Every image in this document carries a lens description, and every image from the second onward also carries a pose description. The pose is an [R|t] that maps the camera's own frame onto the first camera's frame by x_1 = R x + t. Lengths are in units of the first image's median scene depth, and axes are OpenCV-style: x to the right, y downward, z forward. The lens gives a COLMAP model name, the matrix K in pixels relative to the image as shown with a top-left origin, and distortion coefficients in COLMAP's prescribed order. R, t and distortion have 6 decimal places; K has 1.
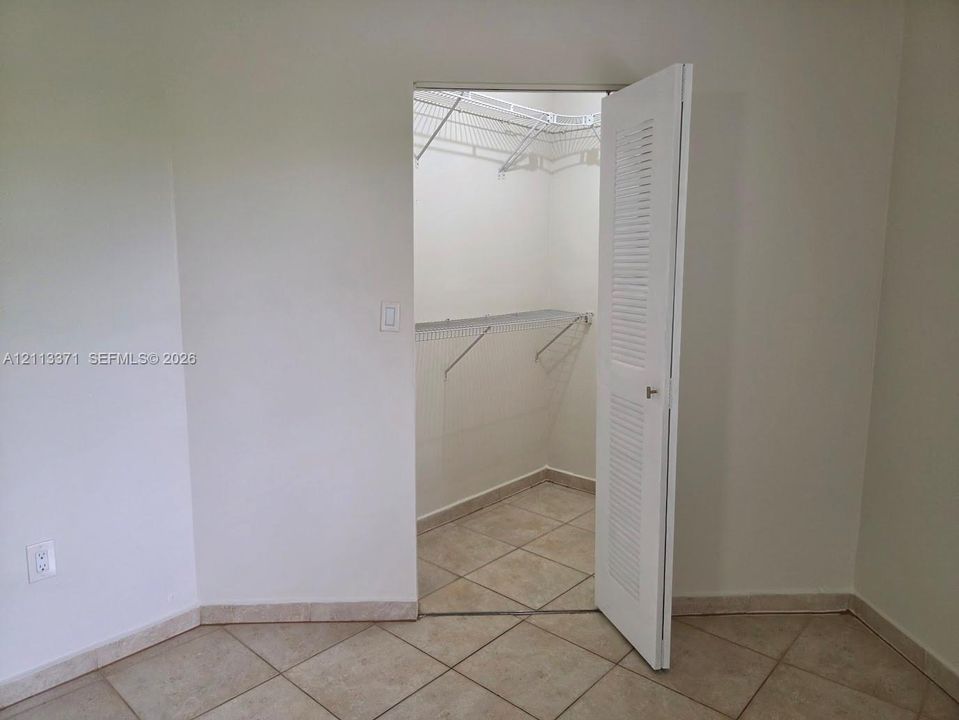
lens RADIAL K [[656.9, 0, 476.7], [0, 656.9, 357.0], [0, 0, 1]] dist [0.041647, -0.006326]
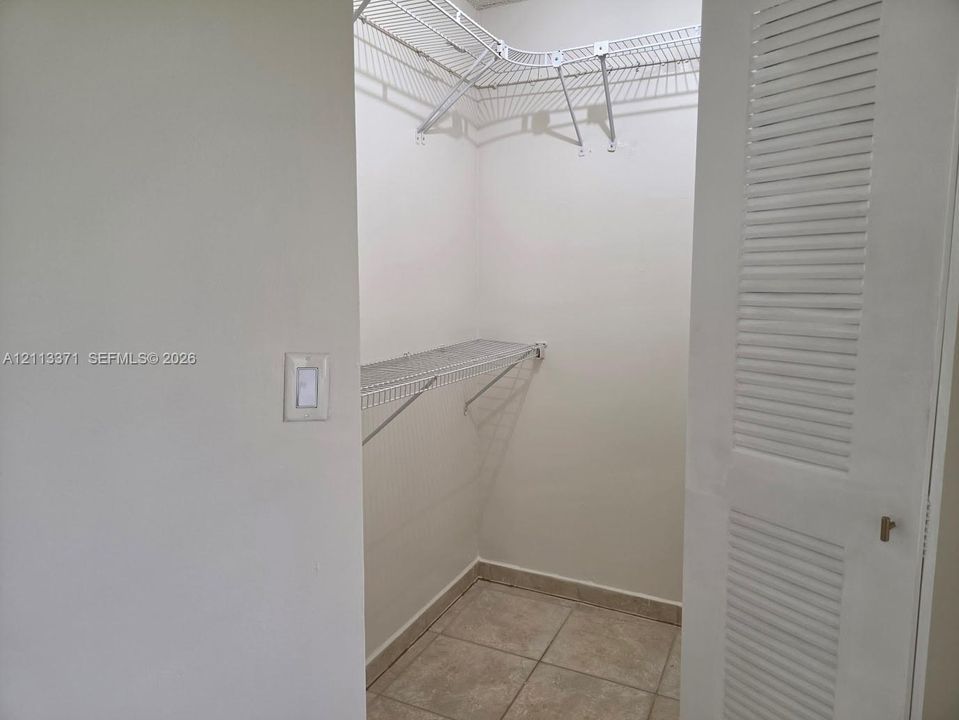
lens RADIAL K [[656.9, 0, 482.7], [0, 656.9, 363.5], [0, 0, 1]] dist [0.041647, -0.006326]
pose [[0.959340, -0.038803, 0.279574, -0.090750], [0.042357, 0.999080, -0.006677, -0.044626], [-0.279058, 0.018248, 0.960101, 0.345772]]
